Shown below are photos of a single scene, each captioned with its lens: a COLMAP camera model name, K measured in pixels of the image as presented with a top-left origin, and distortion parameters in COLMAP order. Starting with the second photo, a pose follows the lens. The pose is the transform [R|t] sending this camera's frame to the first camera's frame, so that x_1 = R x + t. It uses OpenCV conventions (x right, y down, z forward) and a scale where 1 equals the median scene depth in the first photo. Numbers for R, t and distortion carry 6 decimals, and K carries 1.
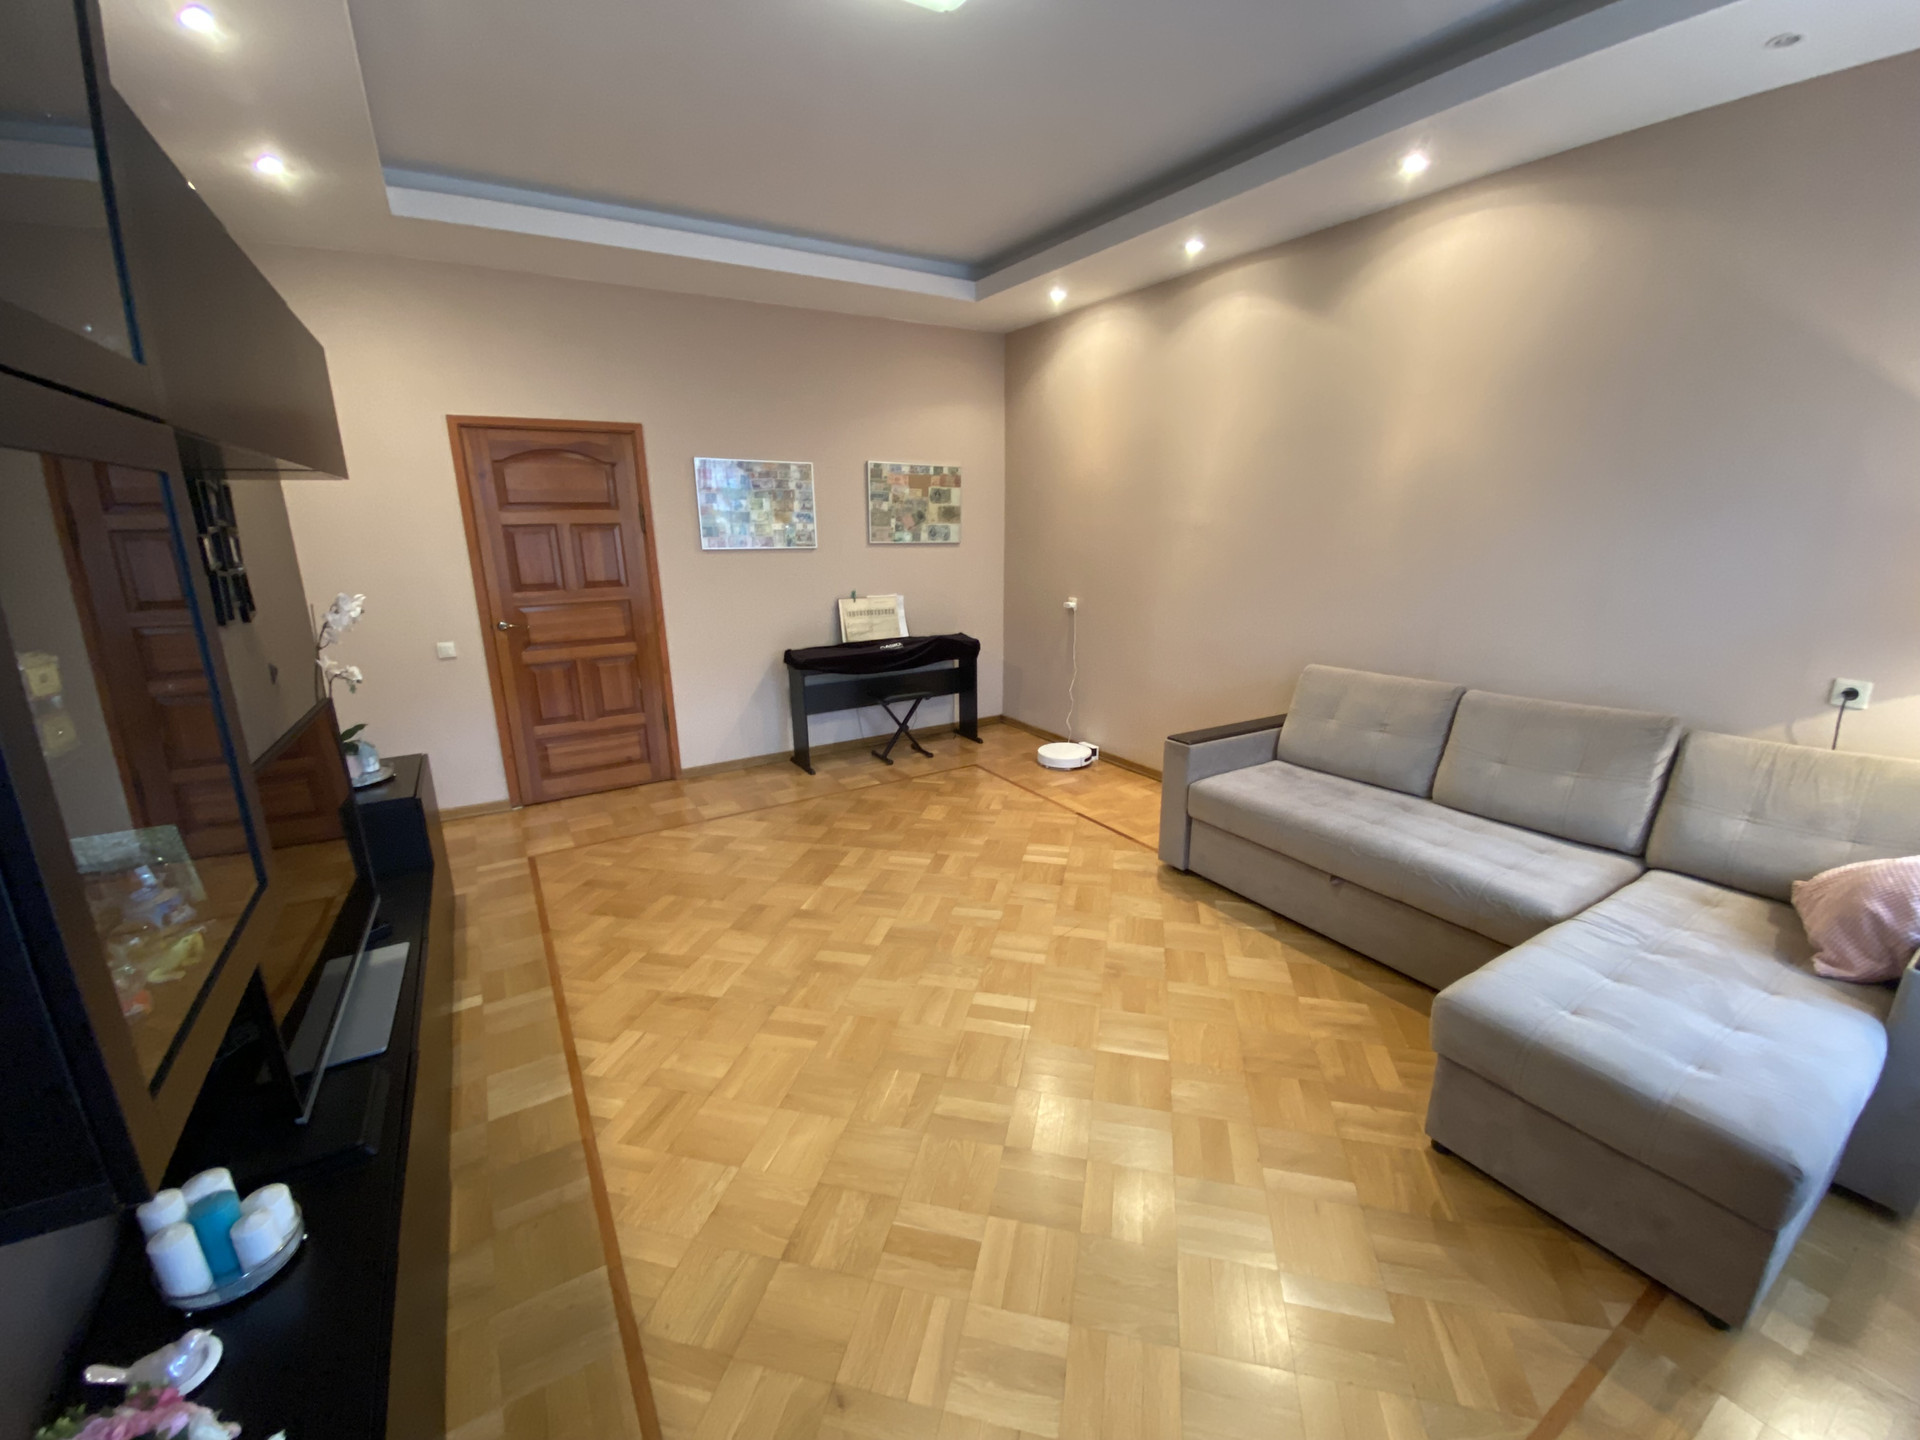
lens RADIAL K [[785.3, 0, 971.0], [0, 785.3, 738.6], [0, 0, 1]] dist [0.000766, -0.007289]
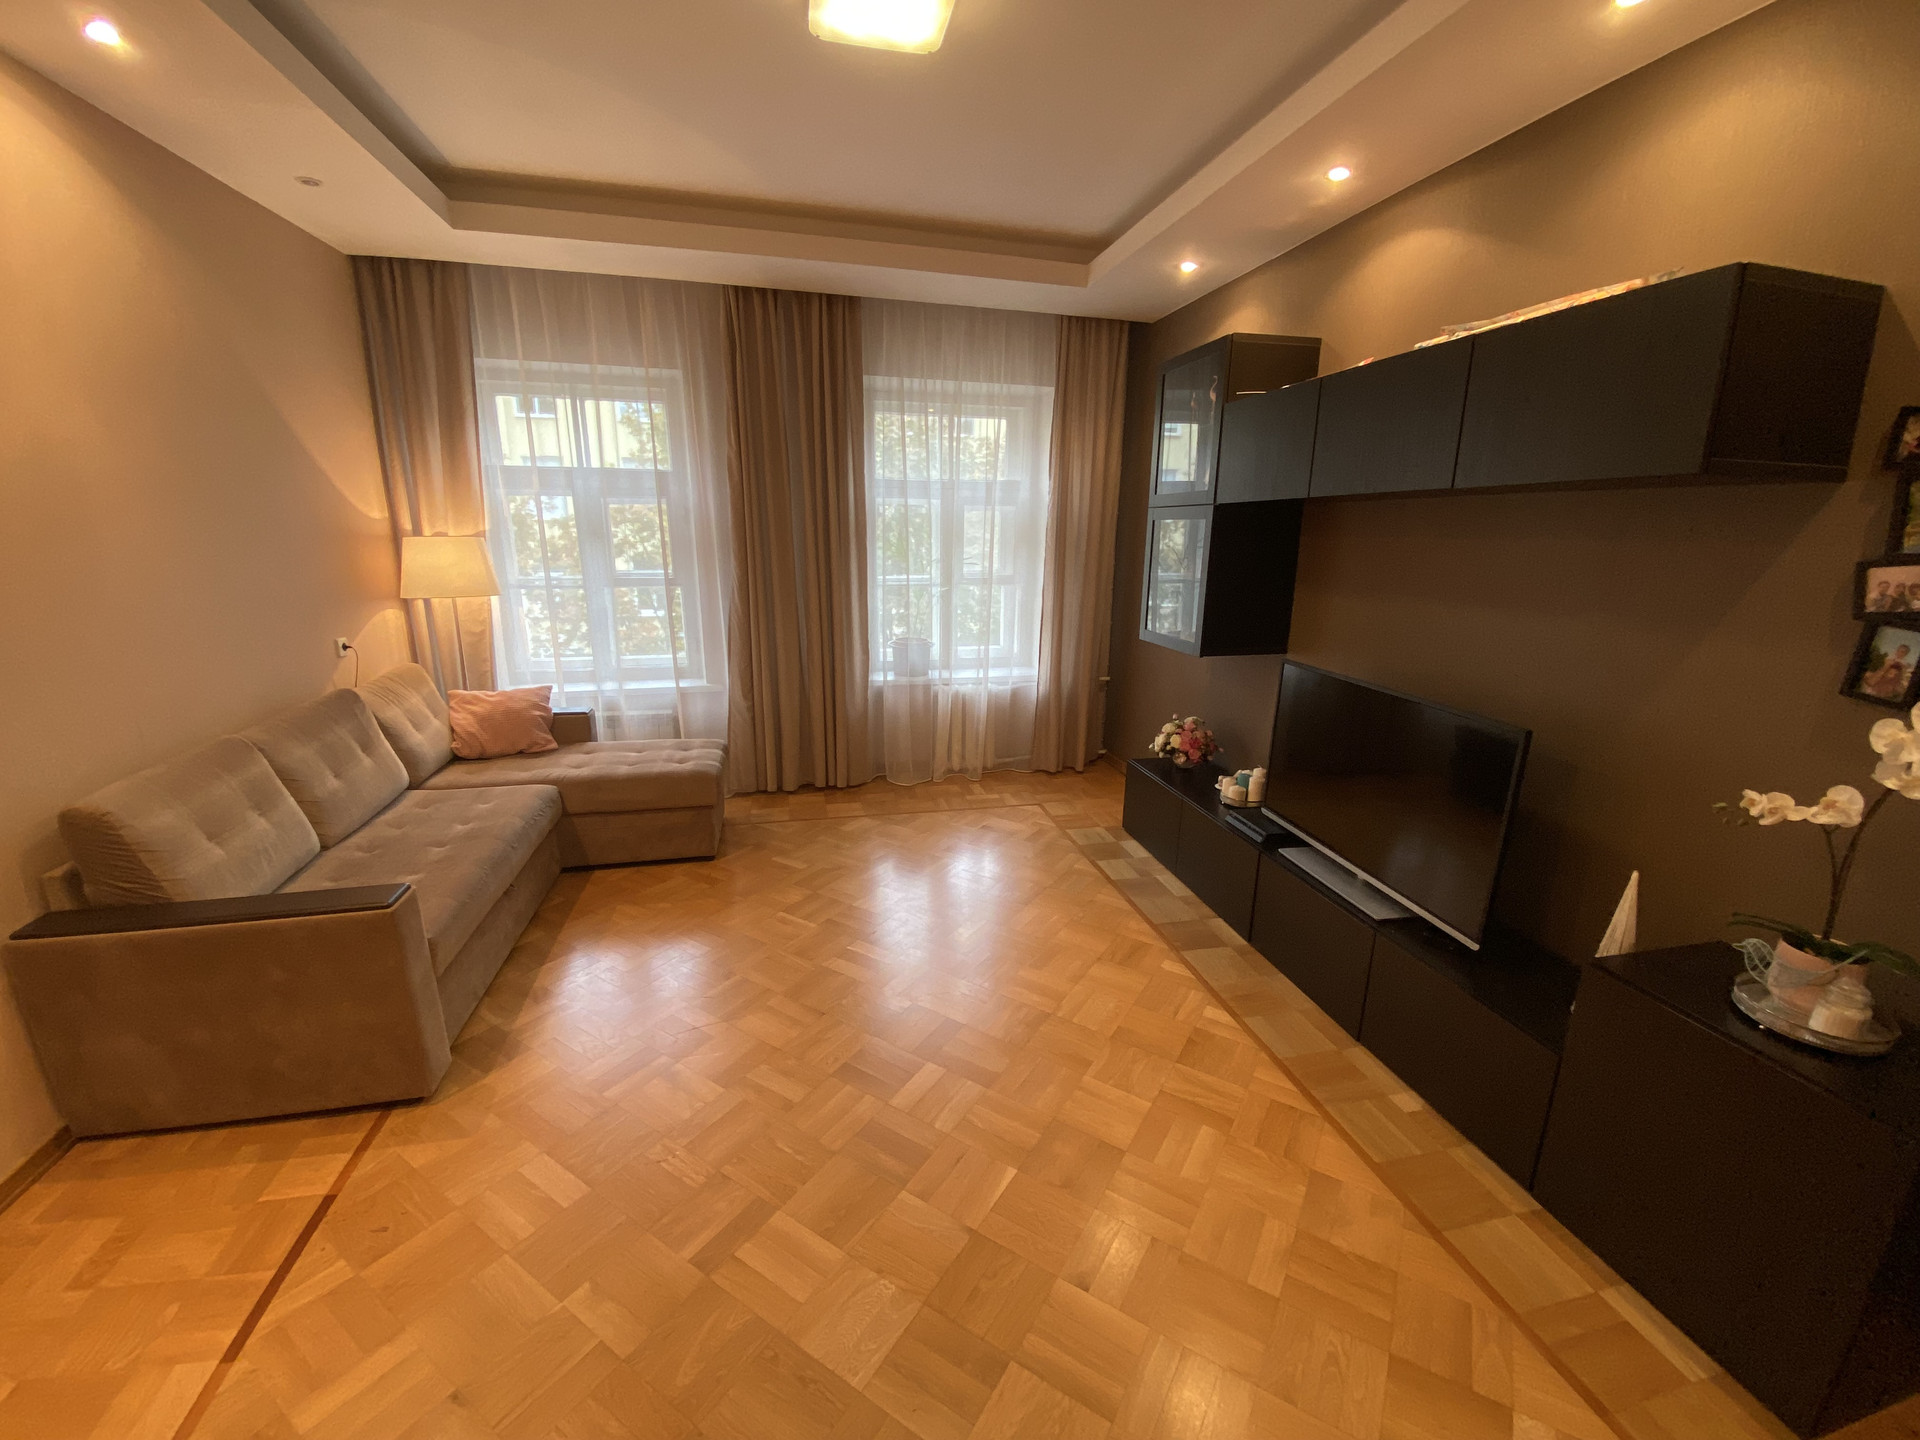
lens RADIAL K [[785.3, 0, 958.9], [0, 785.3, 706.9], [0, 0, 1]] dist [0.000766, -0.007289]
pose [[-0.940881, -0.075112, 0.330303, -0.325439], [0.092424, 0.881182, 0.463655, -0.358768], [-0.325883, 0.466772, -0.822146, 1.251972]]
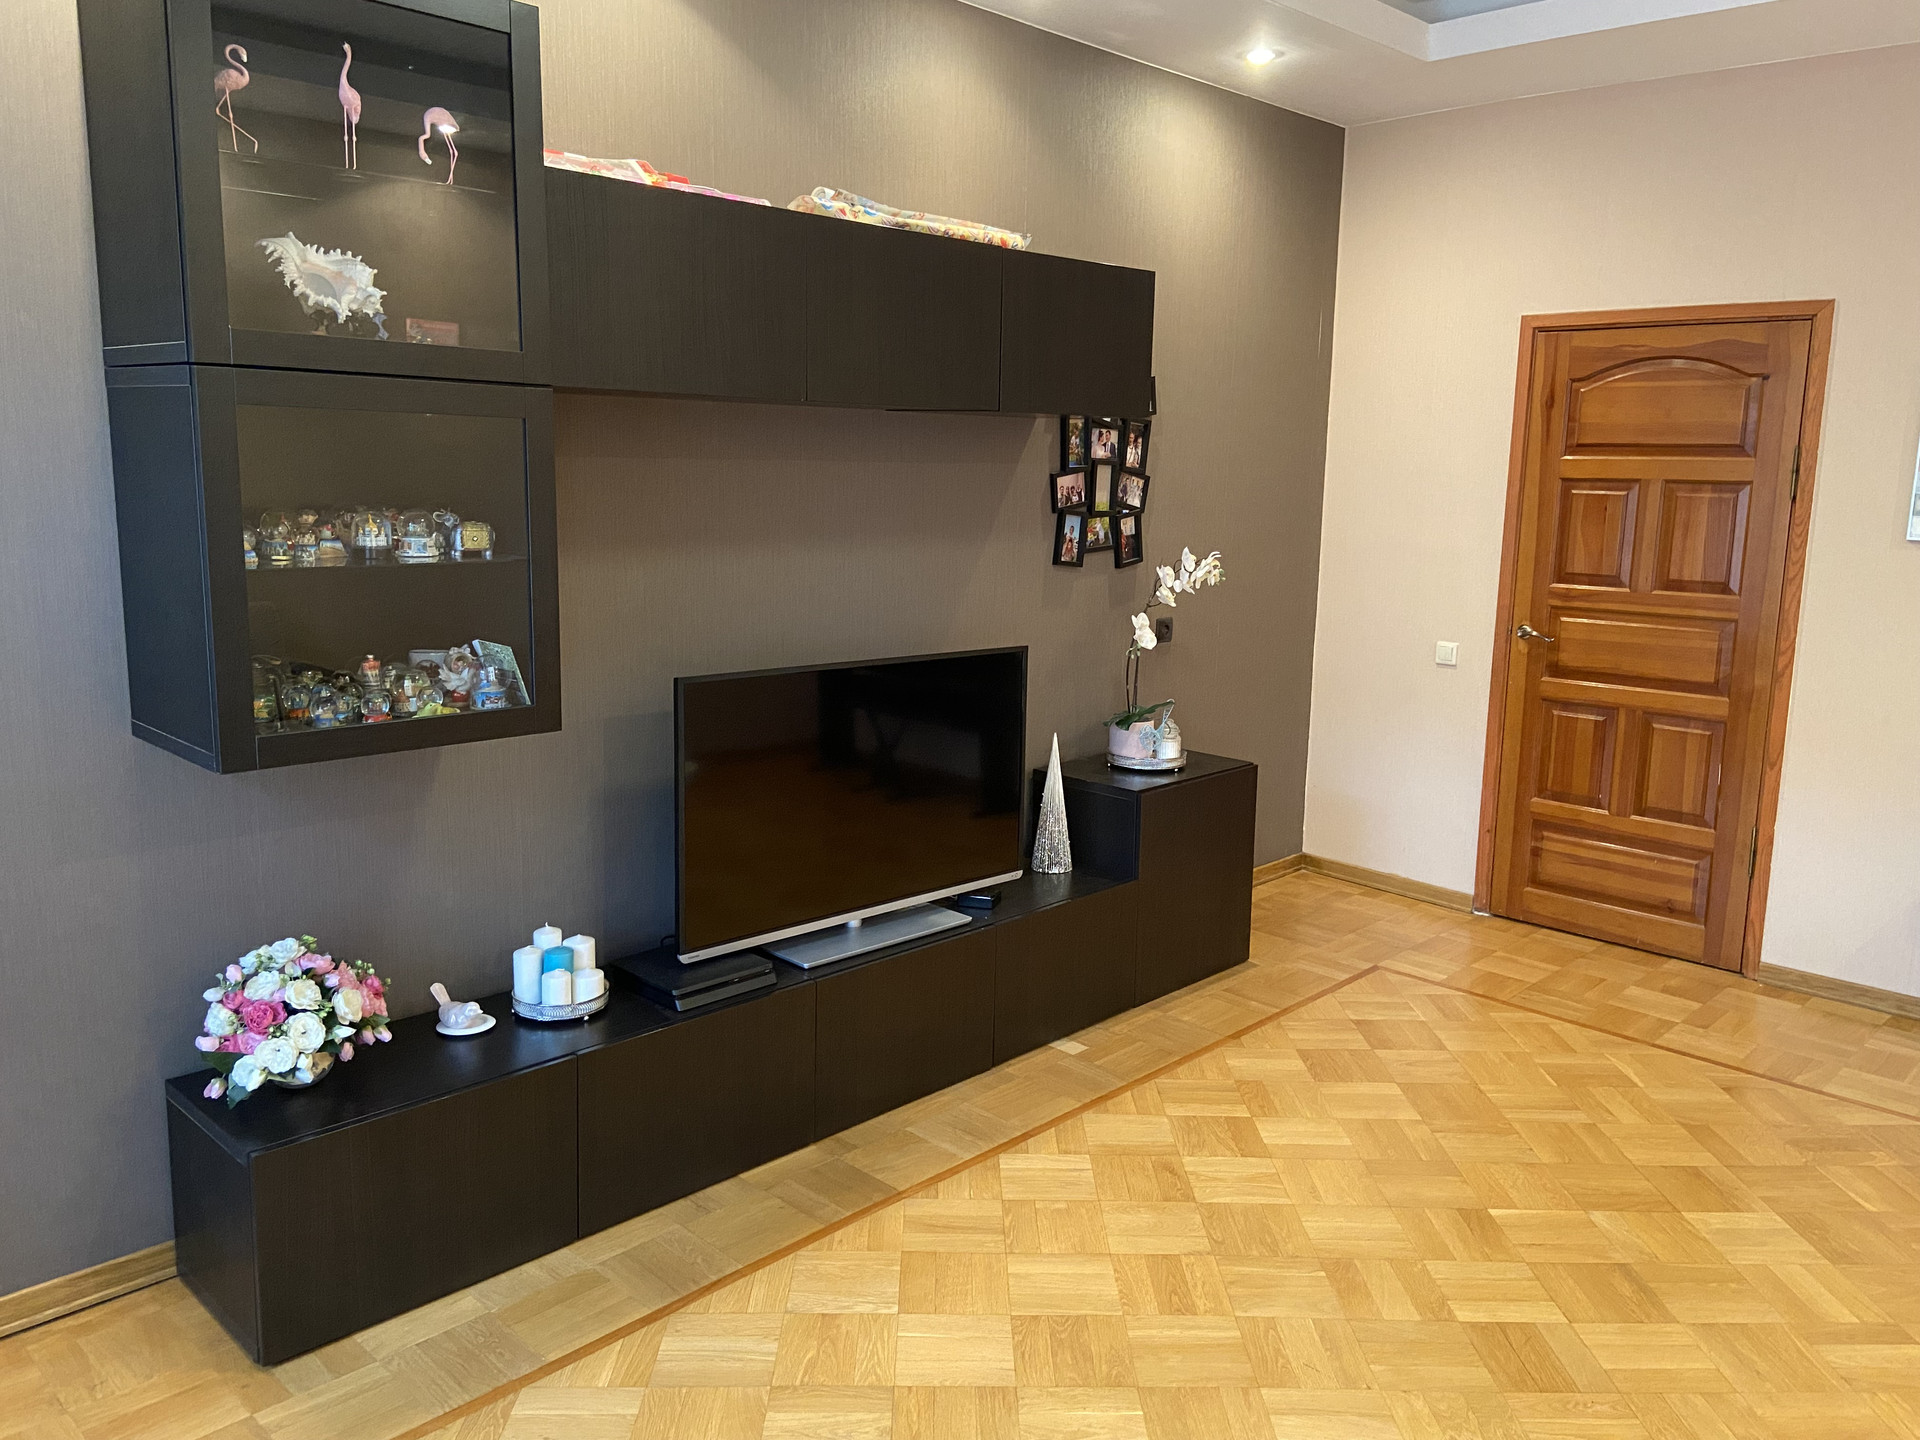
lens RADIAL K [[1439.9, 0, 925.4], [0, 1439.9, 713.5], [0, 0, 1]] dist [0.102620, -0.123569]
pose [[0.218876, 0.190393, -0.956997, 0.525996], [-0.289548, 0.949275, 0.122633, -0.098755], [0.931802, 0.250255, 0.262902, 0.290643]]
